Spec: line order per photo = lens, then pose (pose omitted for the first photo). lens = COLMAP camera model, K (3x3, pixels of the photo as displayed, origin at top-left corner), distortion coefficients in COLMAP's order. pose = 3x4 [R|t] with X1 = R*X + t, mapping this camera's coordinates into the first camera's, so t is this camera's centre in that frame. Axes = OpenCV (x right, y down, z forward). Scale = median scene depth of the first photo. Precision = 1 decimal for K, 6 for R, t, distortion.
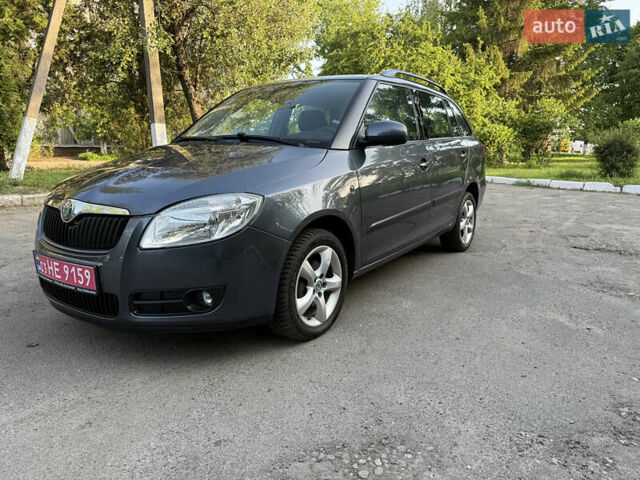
lens RADIAL K [[450.5, 0, 321.3], [0, 450.5, 240.3], [0, 0, 1]] dist [0.037809, -0.043198]
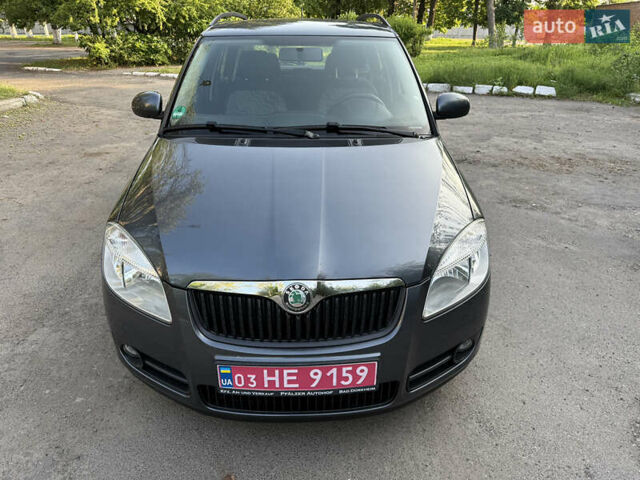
lens RADIAL K [[455.3, 0, 321.5], [0, 455.3, 241.0], [0, 0, 1]] dist [-0.000902, 0.002734]
pose [[0.808973, -0.245571, 0.534094, -0.706074], [0.113228, 0.956643, 0.268354, -0.264472], [-0.576837, -0.156617, 0.801704, 0.352779]]
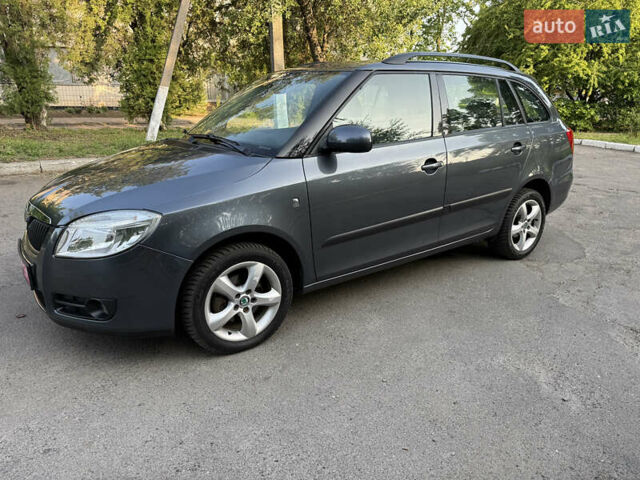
lens RADIAL K [[450.5, 0, 321.3], [0, 450.5, 240.3], [0, 0, 1]] dist [0.037809, -0.043198]
pose [[0.938828, 0.105248, -0.327908, 0.426166], [-0.071848, 0.991063, 0.112393, -0.141324], [0.336807, -0.081958, 0.938000, 0.137948]]
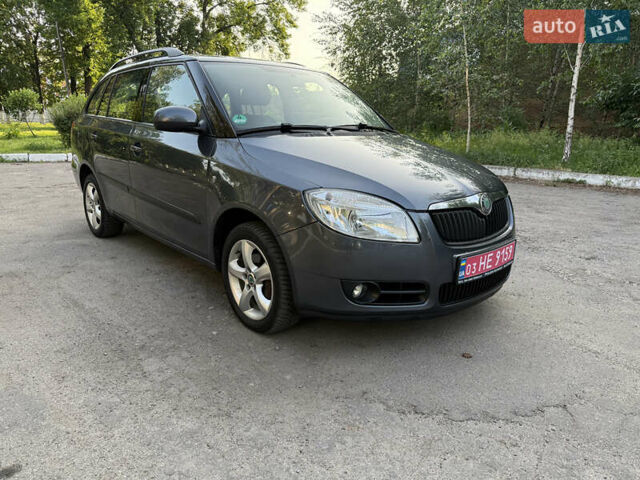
lens RADIAL K [[450.5, 0, 321.3], [0, 450.5, 240.3], [0, 0, 1]] dist [0.037809, -0.043198]
pose [[0.237070, -0.245461, 0.939972, -1.338121], [0.178733, 0.962058, 0.206150, -0.216271], [-0.954910, 0.119133, 0.271947, 0.875730]]
